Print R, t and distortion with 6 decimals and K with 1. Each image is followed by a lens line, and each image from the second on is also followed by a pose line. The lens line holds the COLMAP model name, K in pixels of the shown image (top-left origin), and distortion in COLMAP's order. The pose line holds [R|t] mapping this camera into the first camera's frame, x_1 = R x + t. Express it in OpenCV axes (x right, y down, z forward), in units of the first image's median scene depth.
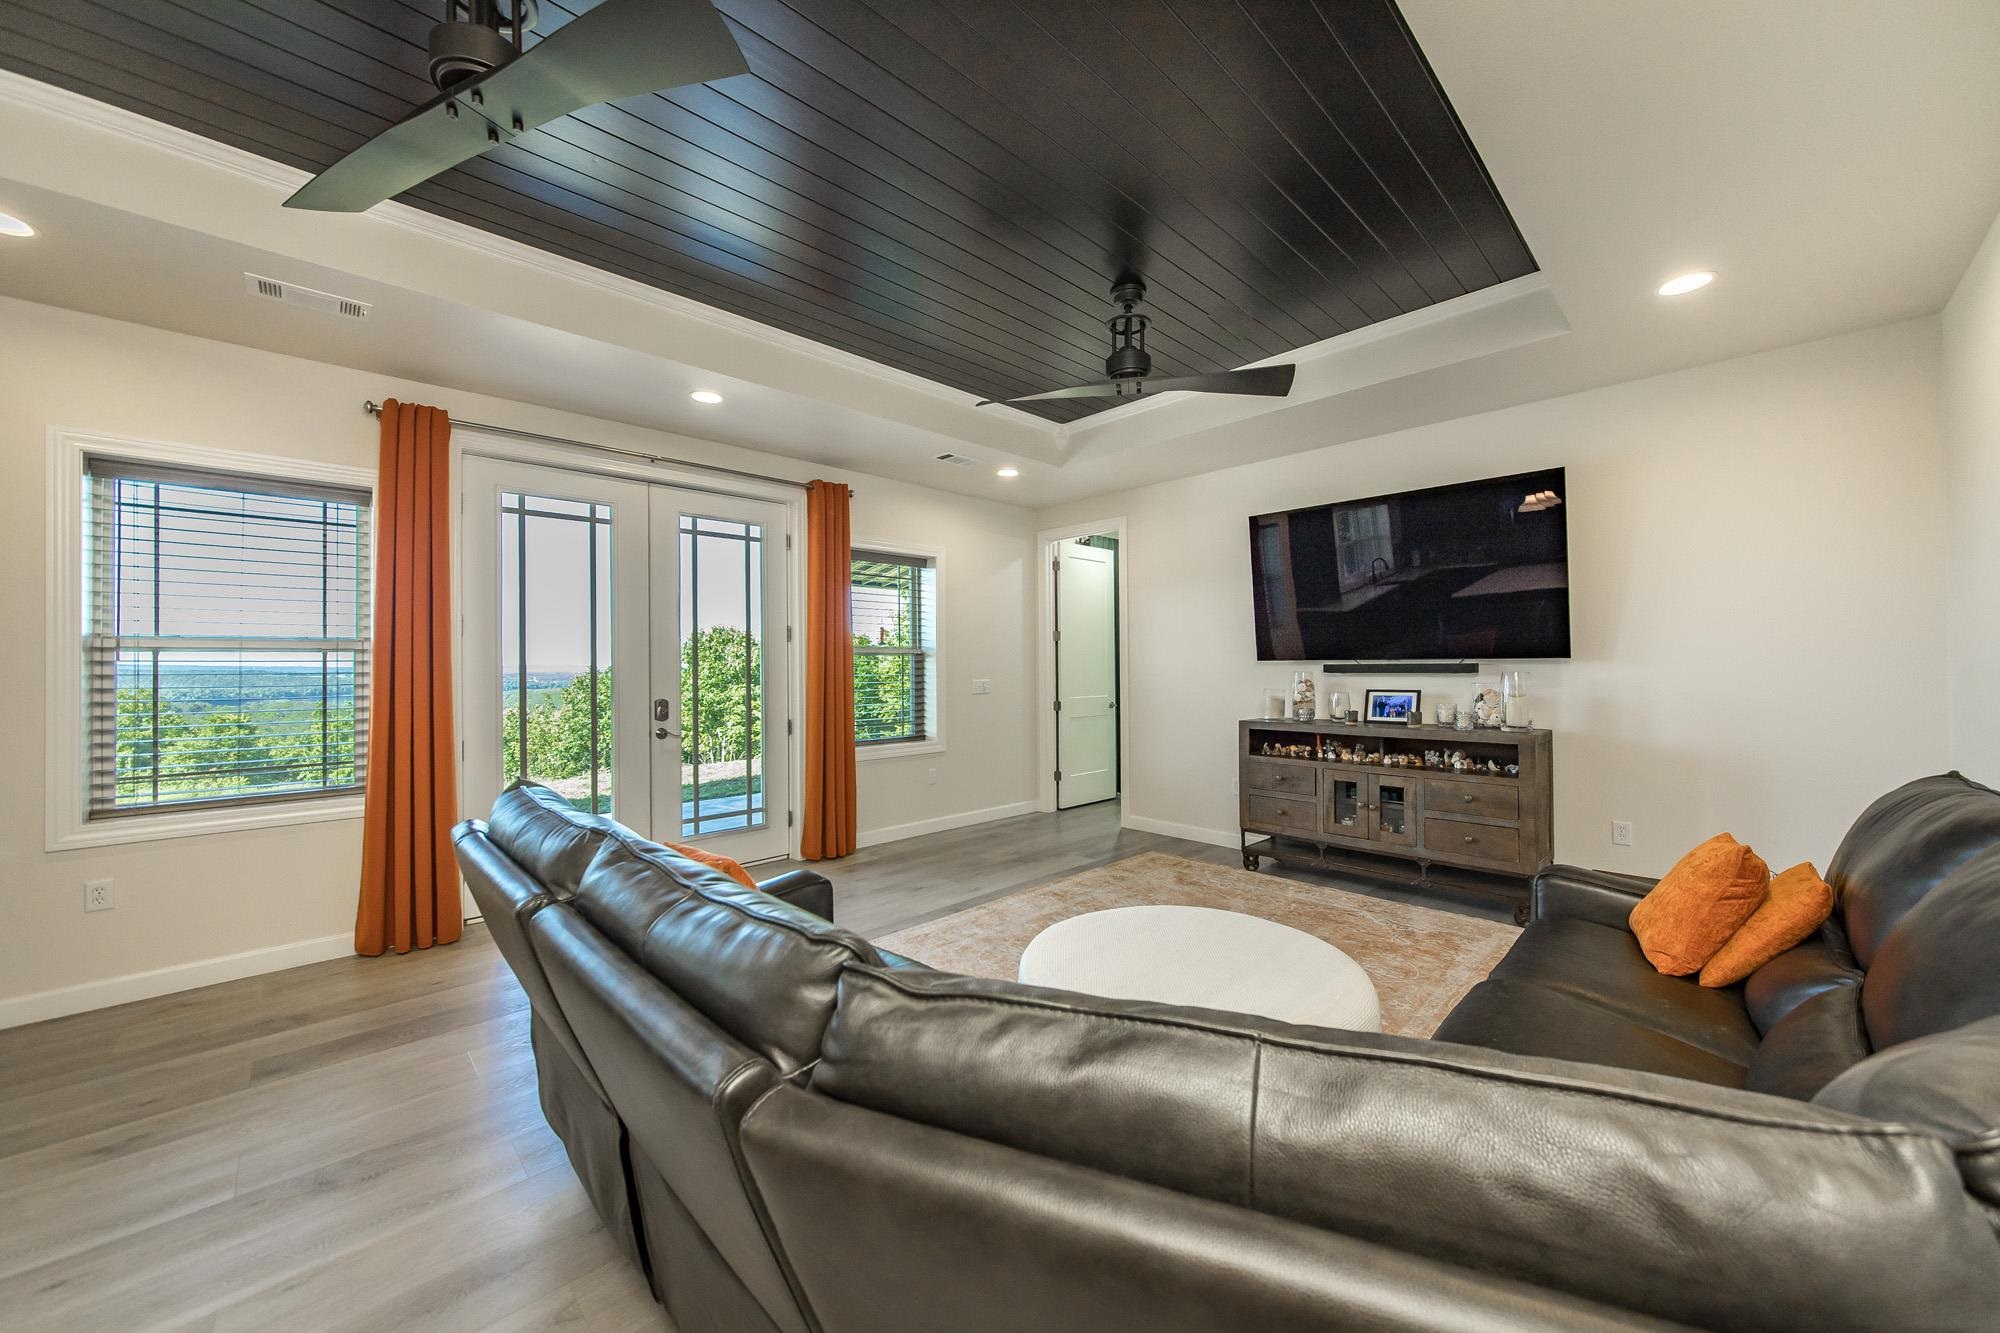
lens RADIAL K [[740.2, 0, 954.7], [0, 740.2, 661.9], [0, 0, 1]] dist [0.002215, -0.002406]
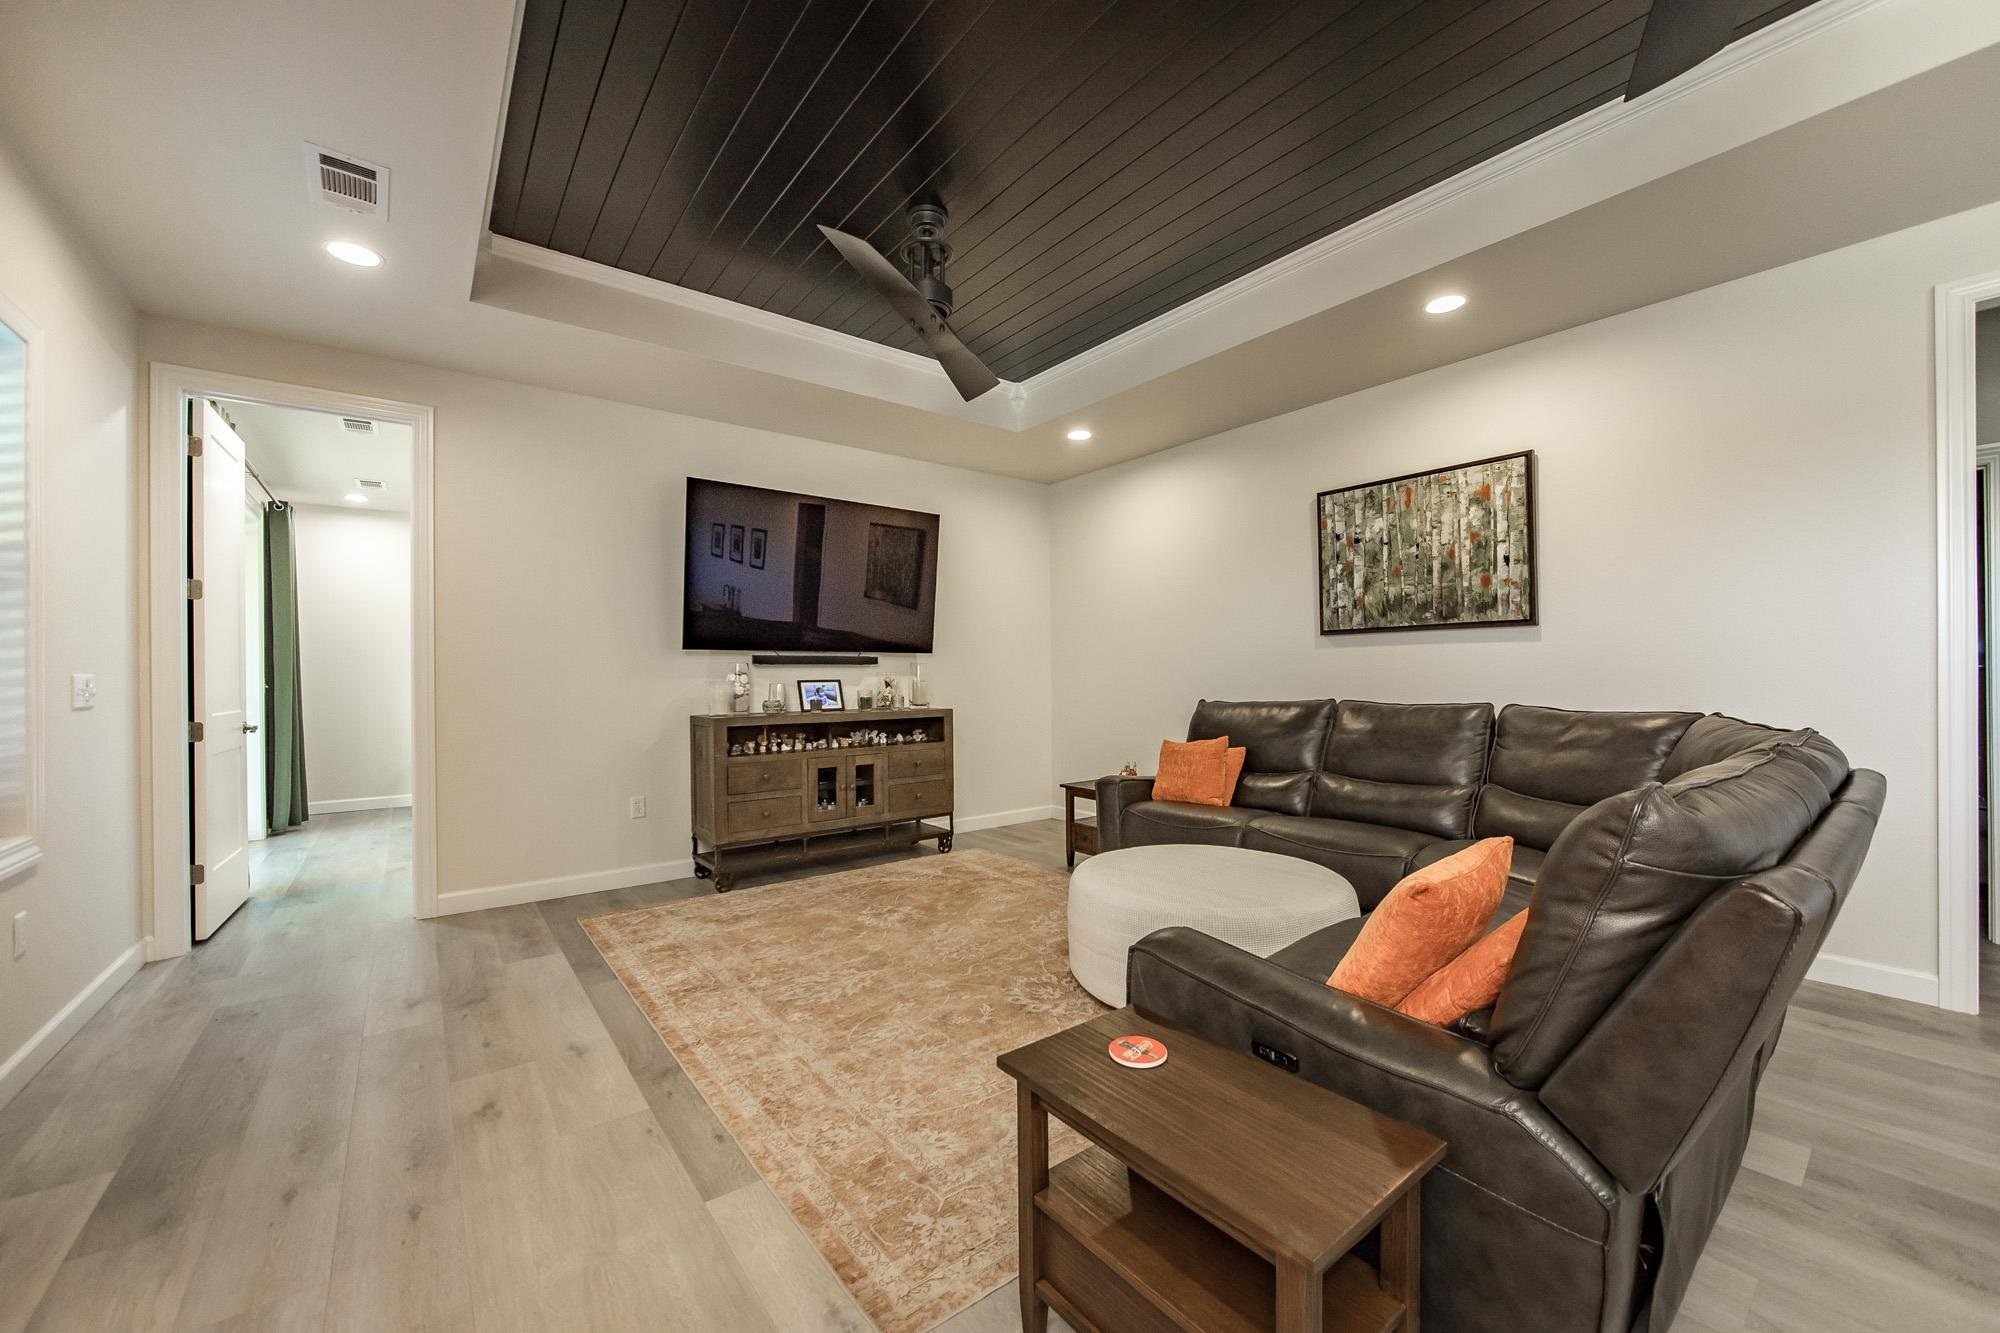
lens RADIAL K [[749.7, 0, 1007.7], [0, 749.7, 677.5], [0, 0, 1]] dist [0.000961, -0.000546]
pose [[0.086620, 0.000606, 0.996241, -0.447997], [0.001980, 0.999998, -0.000780, 0.033386], [-0.996239, 0.002040, 0.086619, 0.596883]]
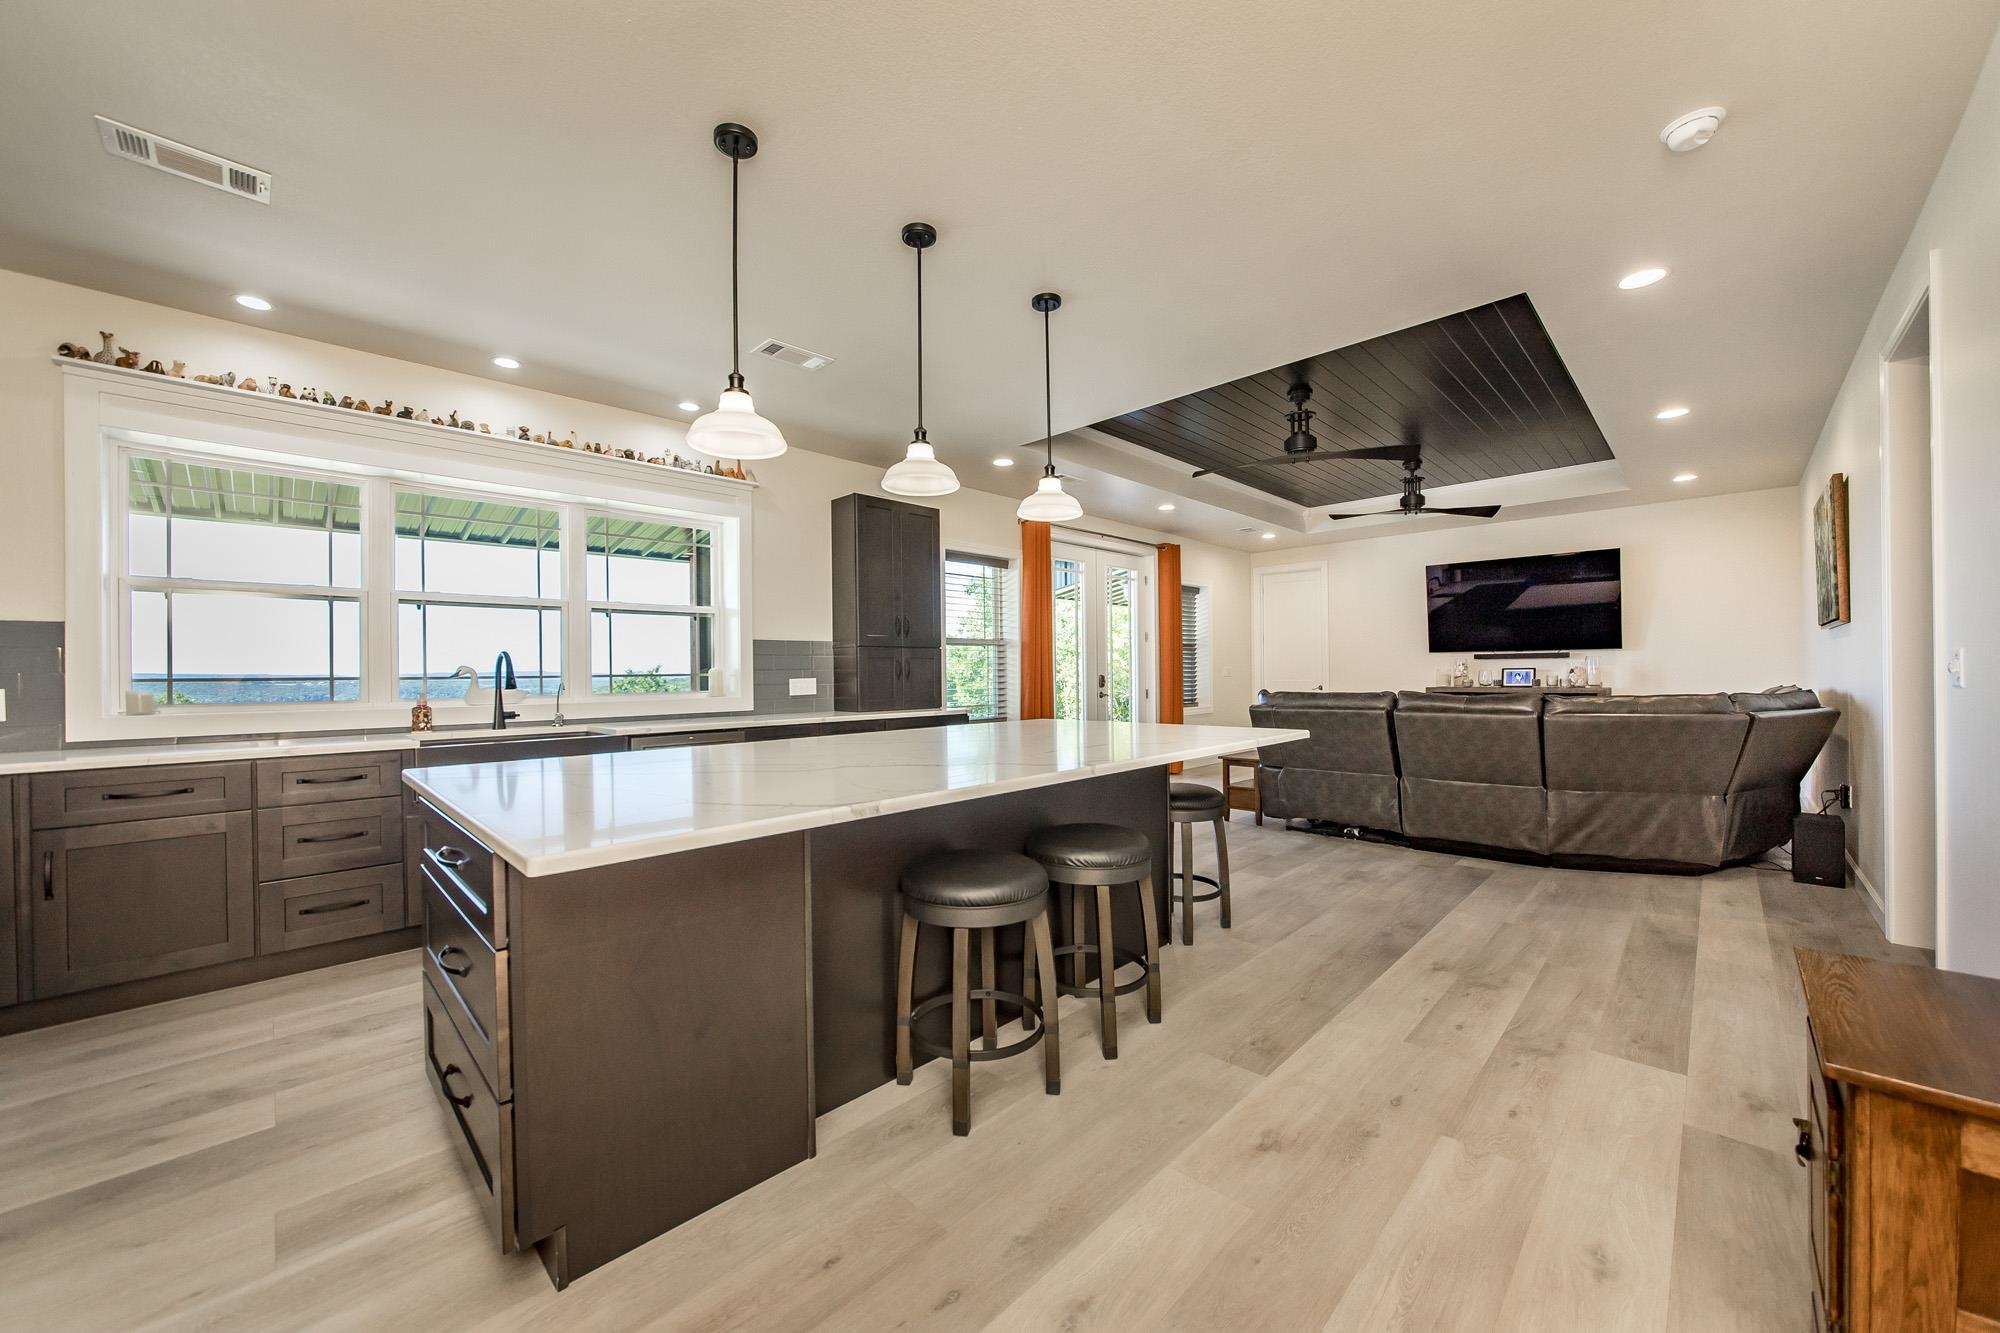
lens RADIAL K [[740.2, 0, 1003.5], [0, 740.2, 672.4], [0, 0, 1]] dist [0.002215, -0.002406]
pose [[0.999220, -0.001792, 0.039438, -0.662040], [0.001470, 0.999965, 0.008191, 0.029583], [-0.039452, -0.008126, 0.999188, -0.668717]]
